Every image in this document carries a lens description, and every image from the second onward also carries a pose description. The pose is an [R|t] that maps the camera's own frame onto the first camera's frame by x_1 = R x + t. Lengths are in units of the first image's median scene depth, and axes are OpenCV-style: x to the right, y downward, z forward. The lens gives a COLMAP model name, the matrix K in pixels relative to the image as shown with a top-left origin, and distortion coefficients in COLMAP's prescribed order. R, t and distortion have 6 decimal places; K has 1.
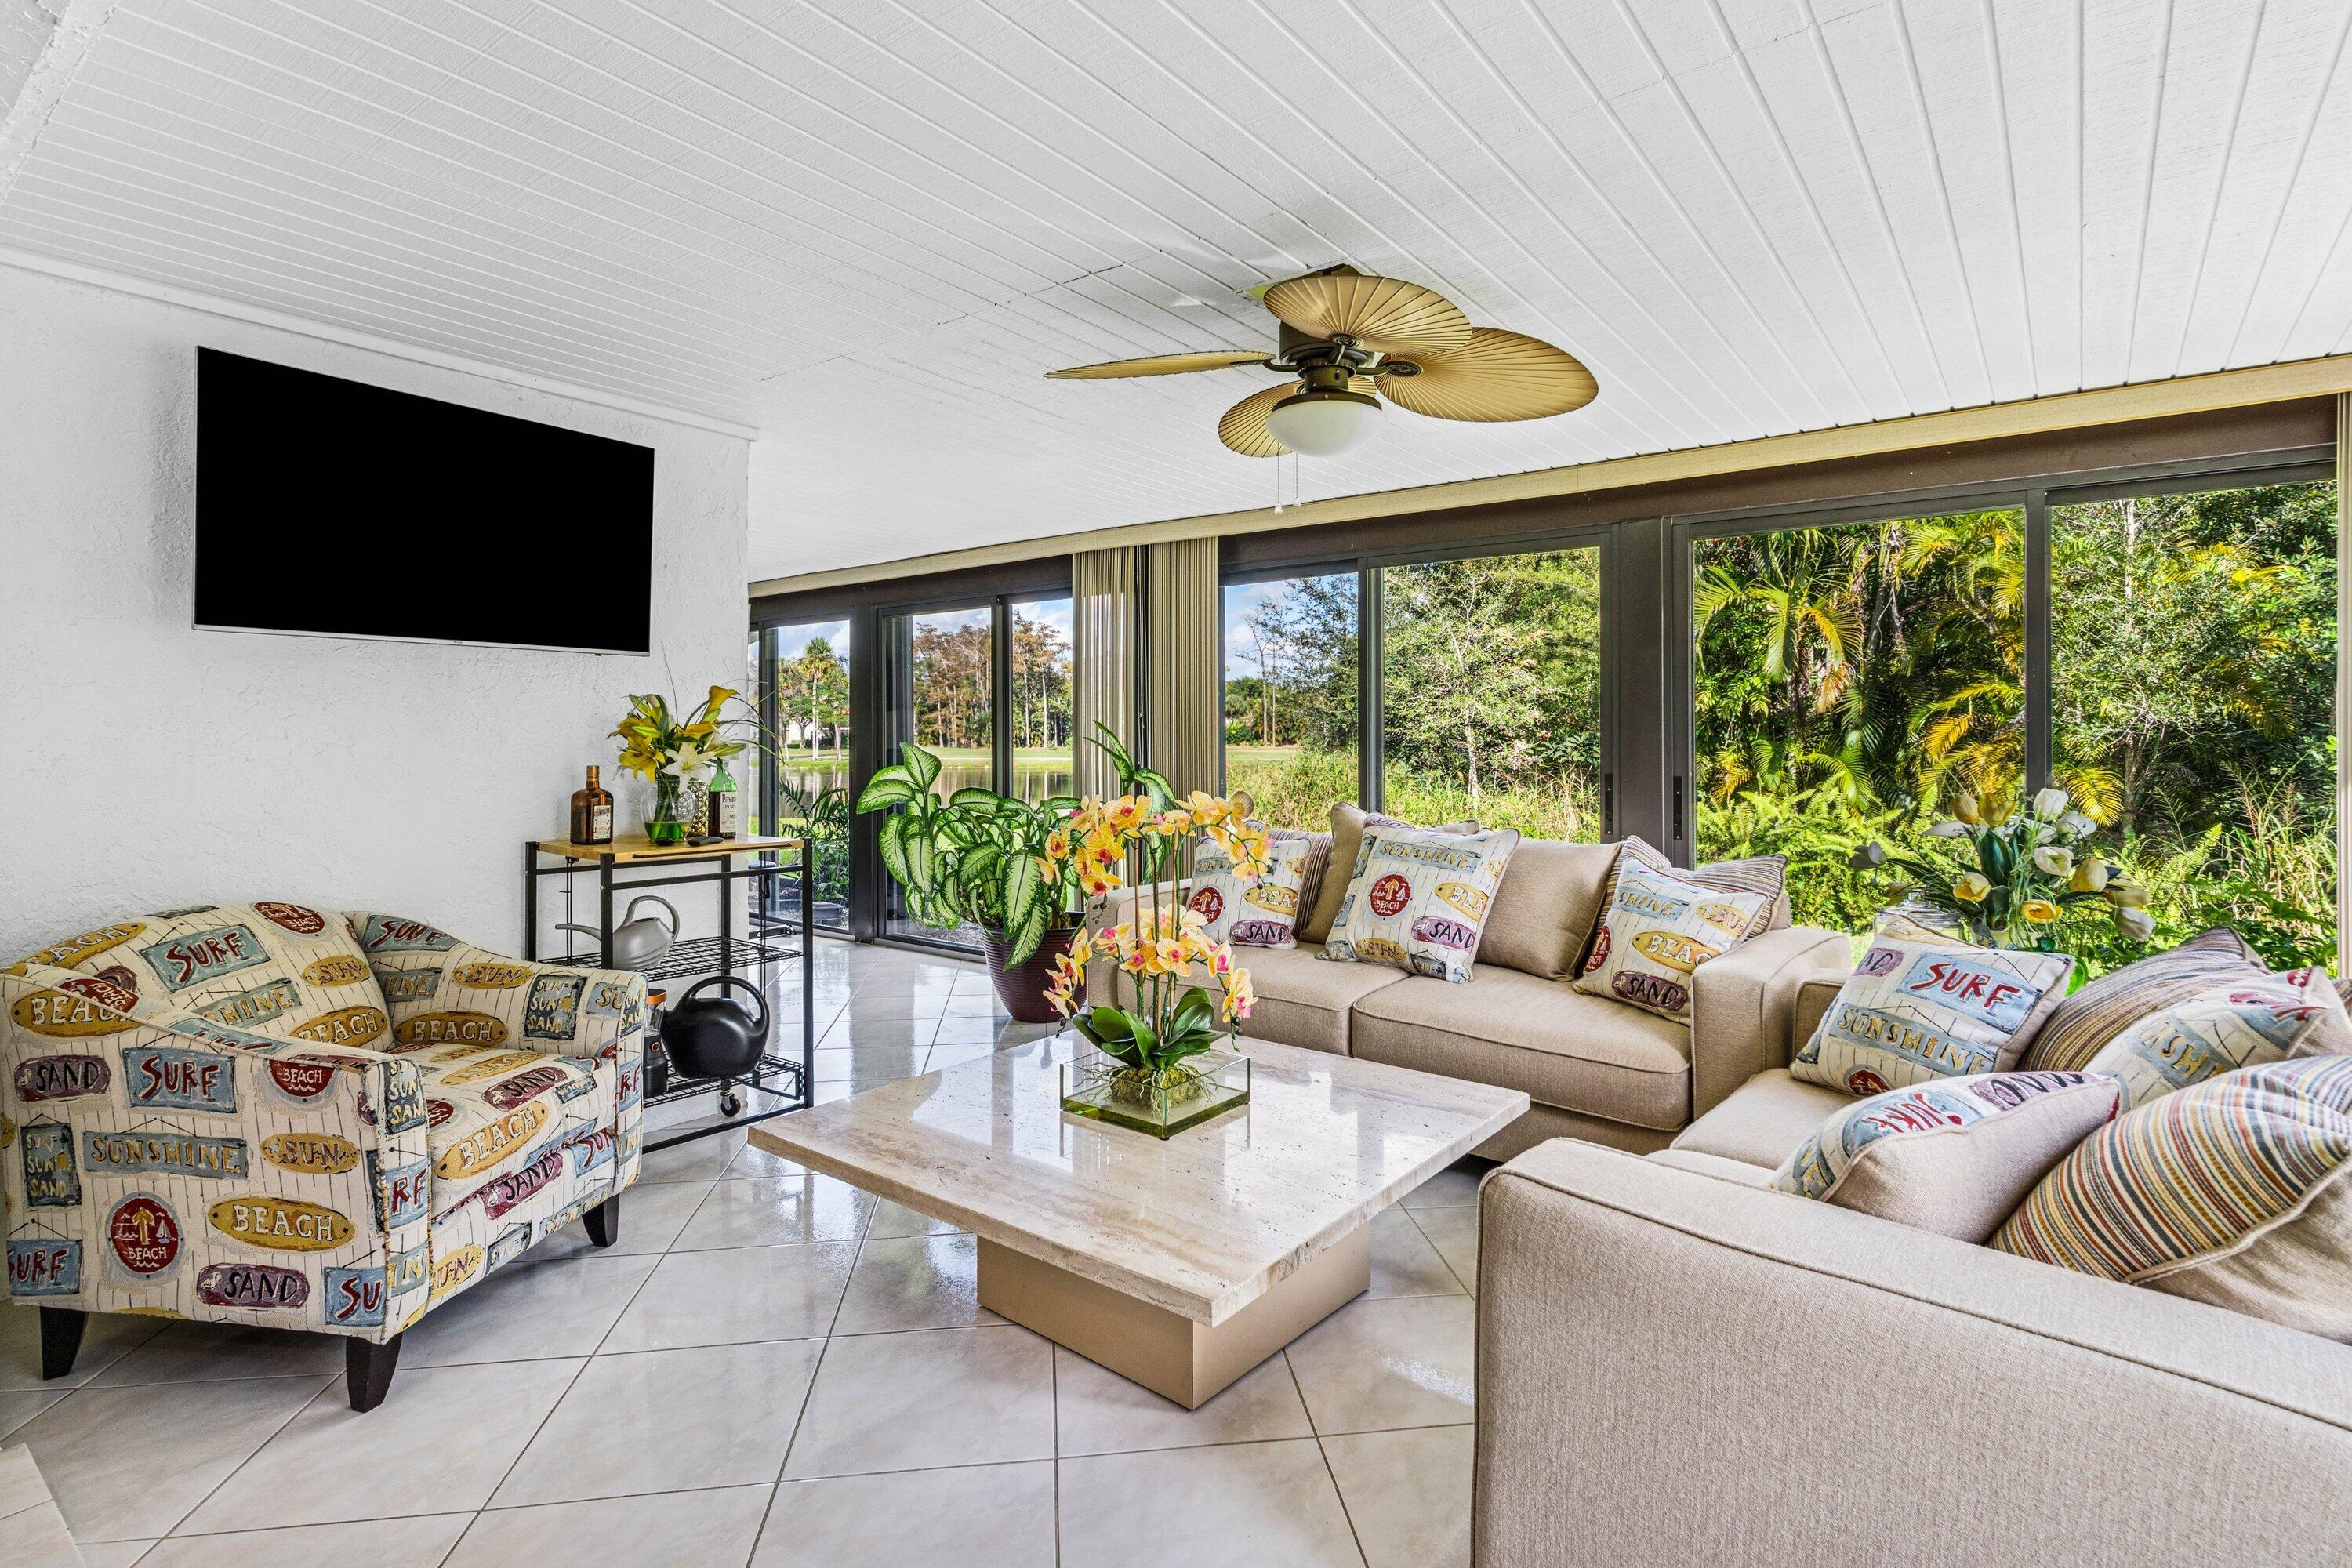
lens RADIAL K [[1150.3, 0, 1197.1], [0, 1150.3, 734.5], [0, 0, 1]] dist [0.004429, 0.000015]
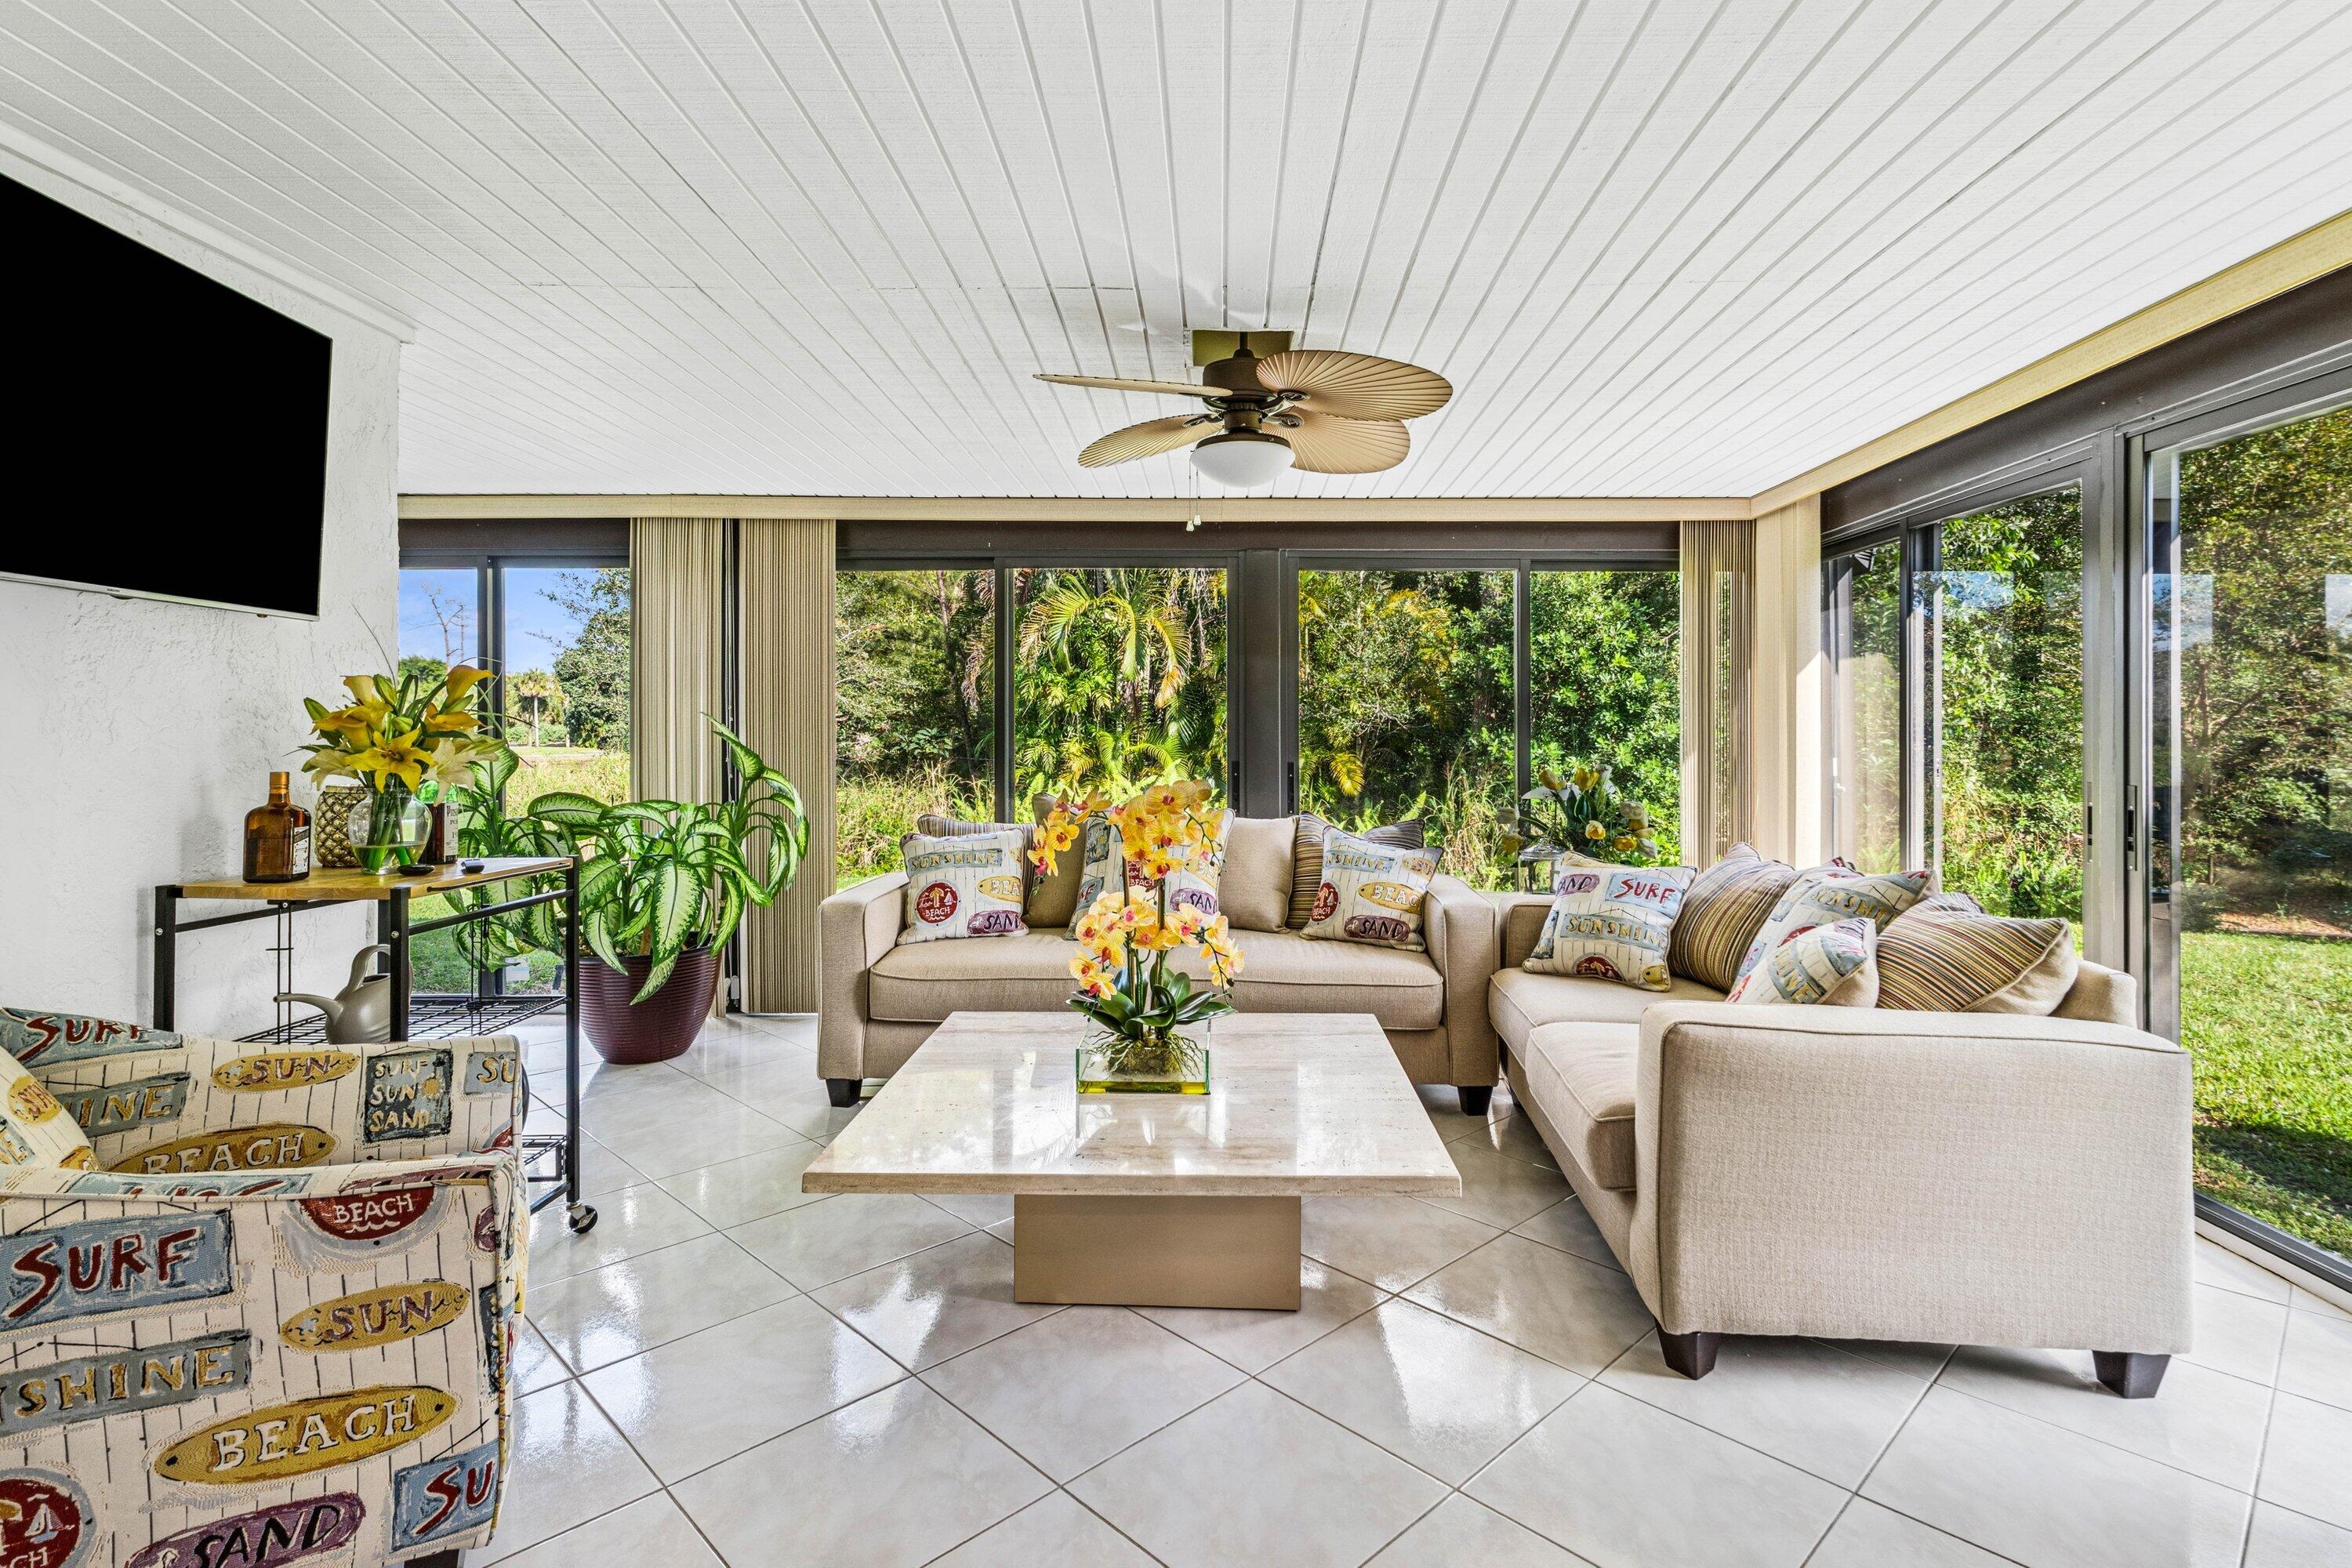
lens RADIAL K [[1173.4, 0, 1213.6], [0, 1173.4, 718.9], [0, 0, 1]] dist [0.007995, -0.000223]
pose [[0.797837, 0.004298, 0.602858, -0.548617], [-0.000327, 0.999978, -0.006697, -0.001385], [-0.602874, 0.005146, 0.797820, 0.071599]]
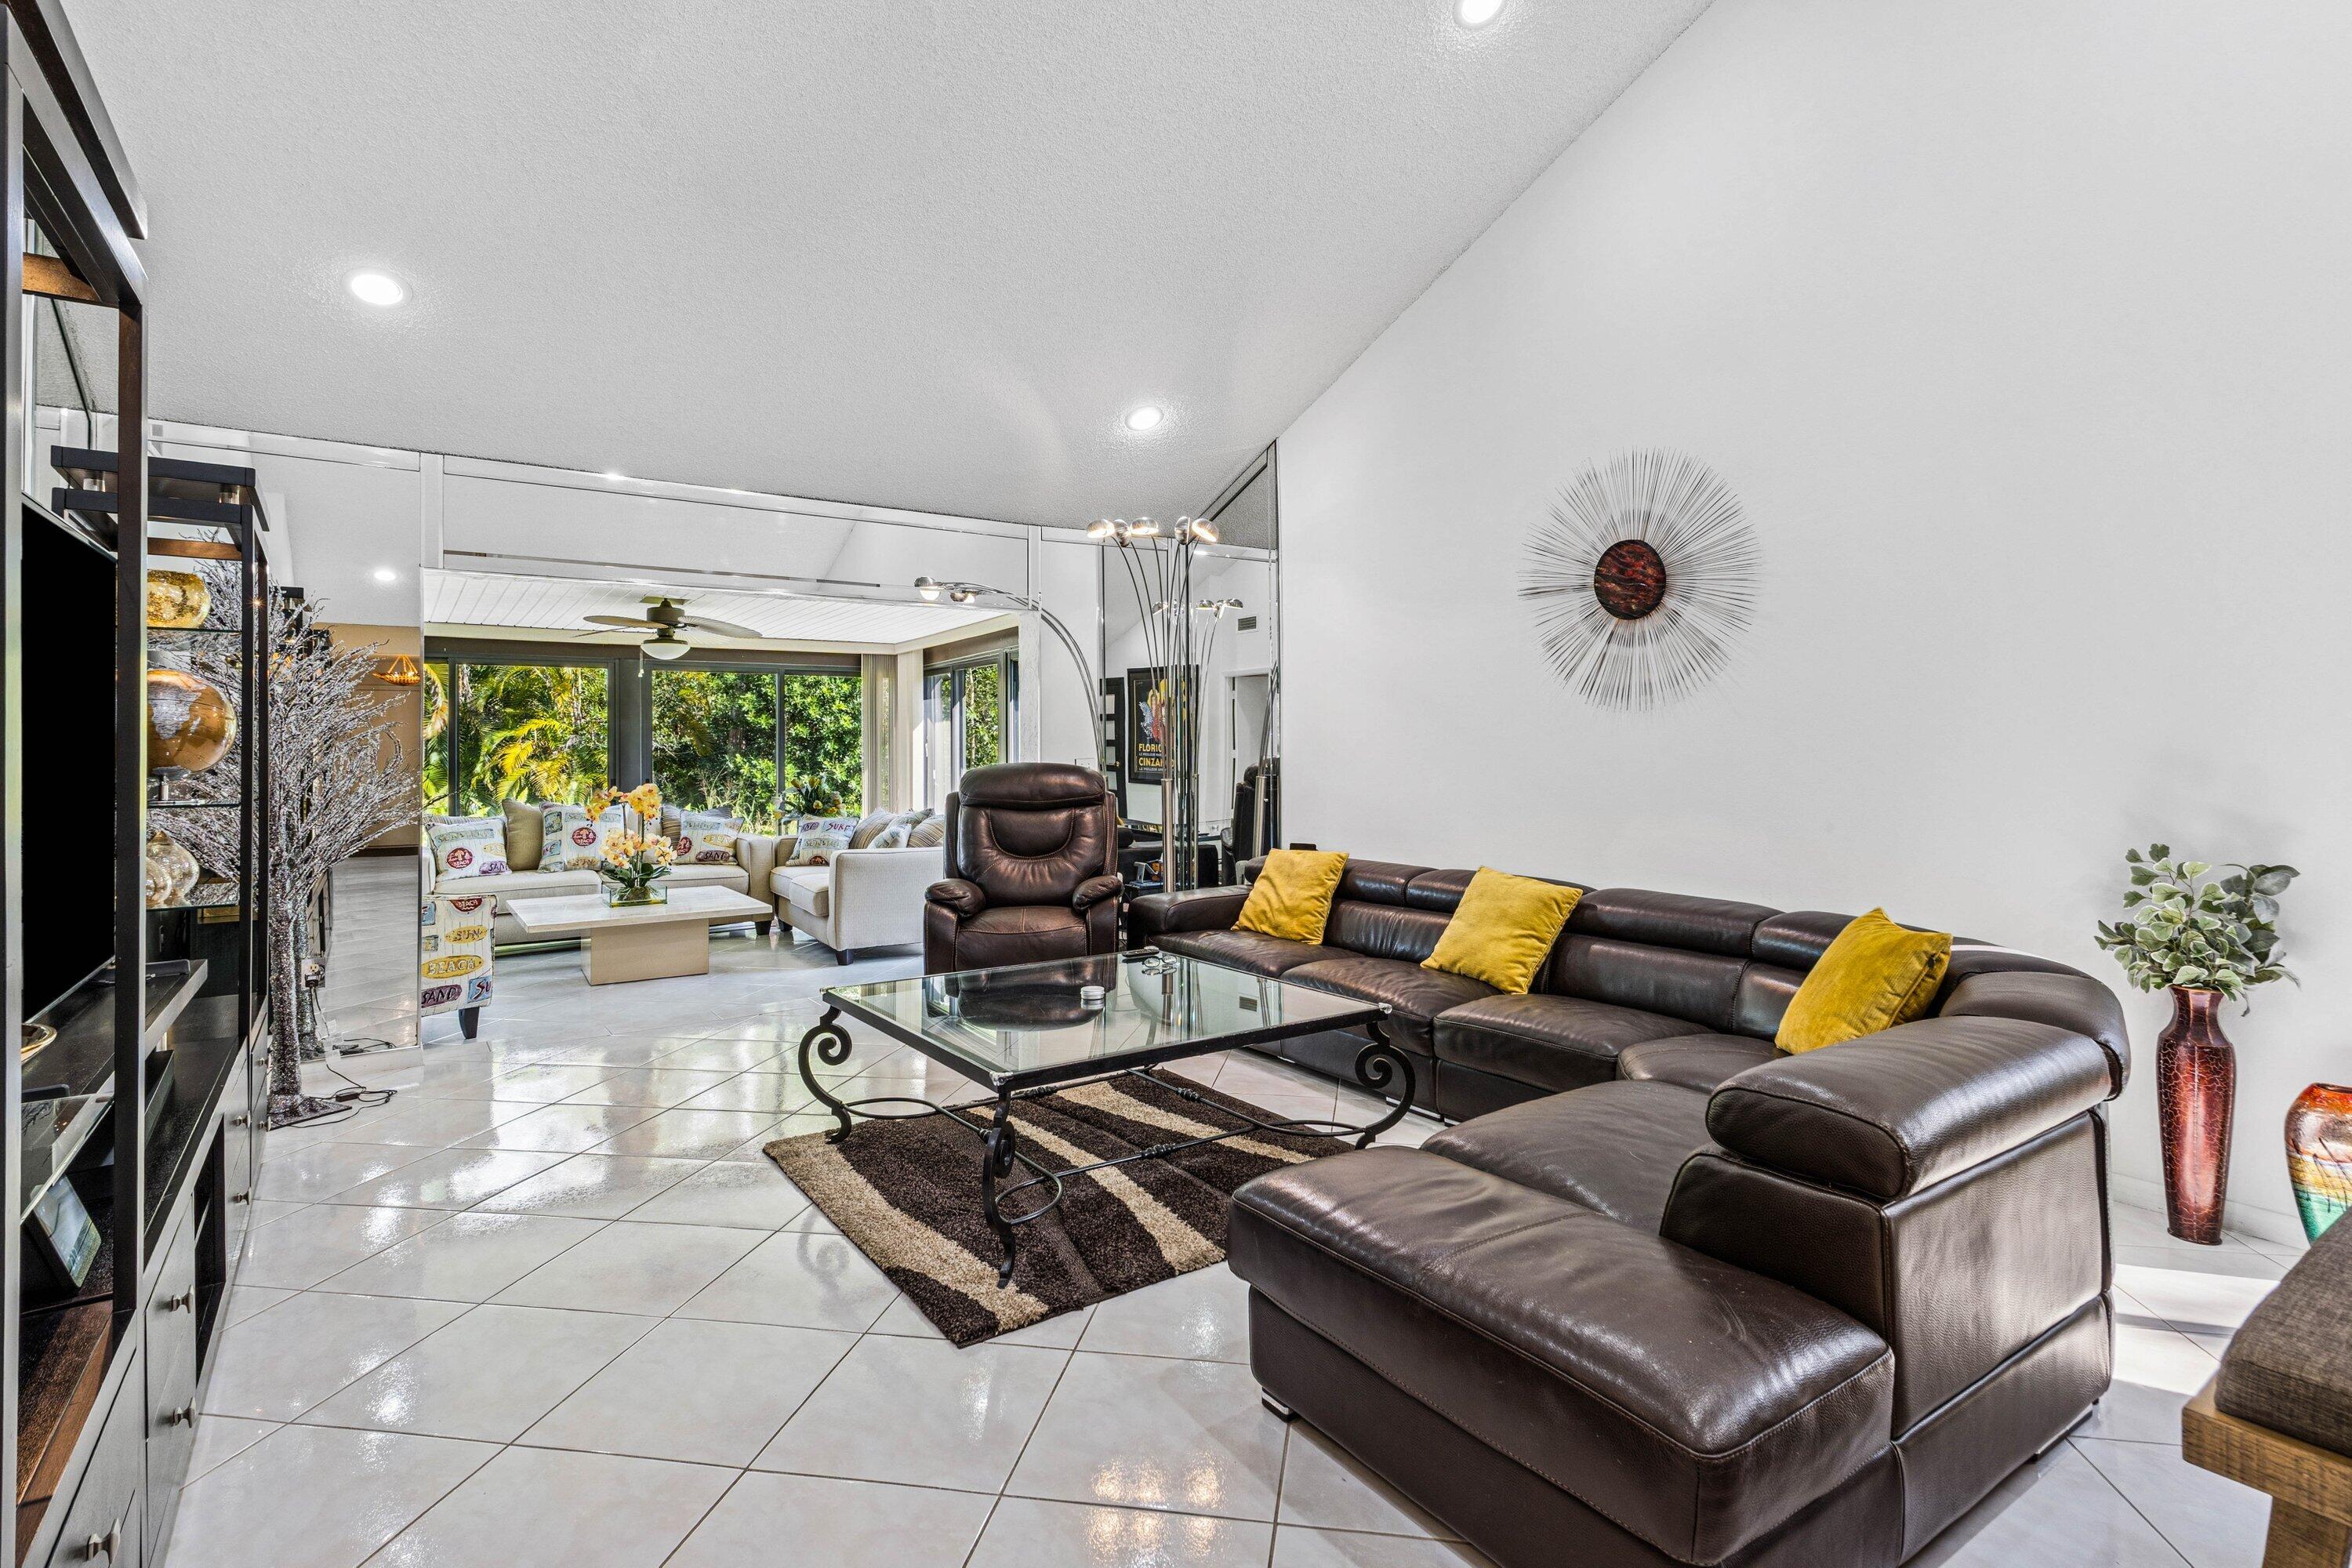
lens RADIAL K [[1150.3, 0, 1197.1], [0, 1150.3, 734.5], [0, 0, 1]] dist [0.004429, 0.000015]
pose [[0.293118, 0.006764, 0.956052, -1.864281], [0.007080, 0.999932, -0.009245, -0.027282], [-0.956050, 0.009479, 0.293050, -0.870865]]
